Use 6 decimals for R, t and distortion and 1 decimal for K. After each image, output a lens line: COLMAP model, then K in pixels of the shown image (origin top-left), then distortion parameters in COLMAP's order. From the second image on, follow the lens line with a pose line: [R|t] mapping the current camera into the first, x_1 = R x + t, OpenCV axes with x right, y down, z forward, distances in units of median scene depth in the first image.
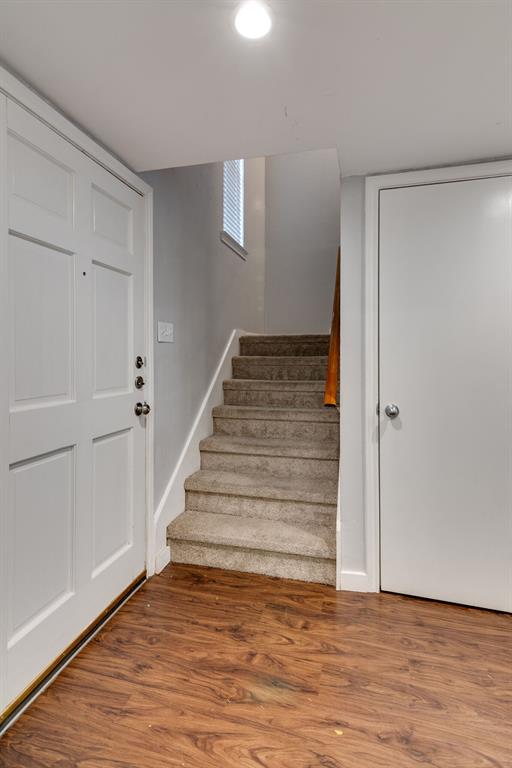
lens RADIAL K [[386.6, 0, 256.0], [0, 386.6, 354.7], [0, 0, 1]] dist [0.018050, 0.000208]
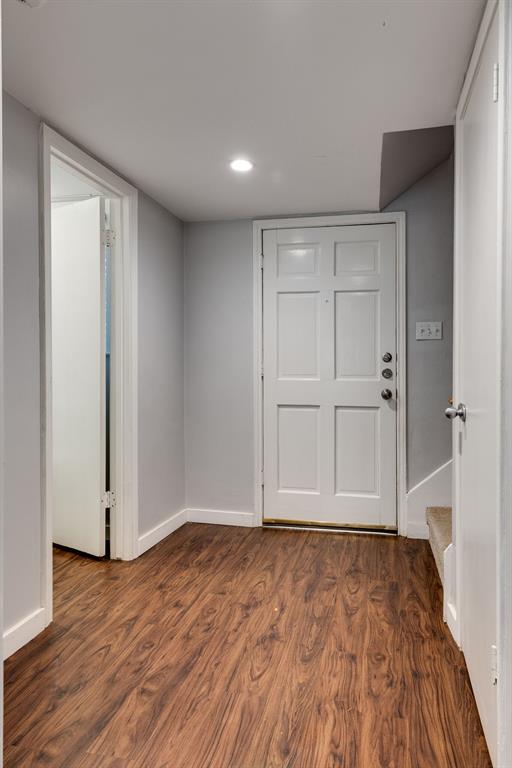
lens RADIAL K [[406.7, 0, 257.3], [0, 406.7, 369.9], [0, 0, 1]] dist [0.000625, 0.000413]
pose [[0.045554, 0.011590, -0.998895, 1.313113], [0.000109, 0.999933, 0.011607, 0.059107], [0.998962, -0.000637, 0.045550, 0.680114]]
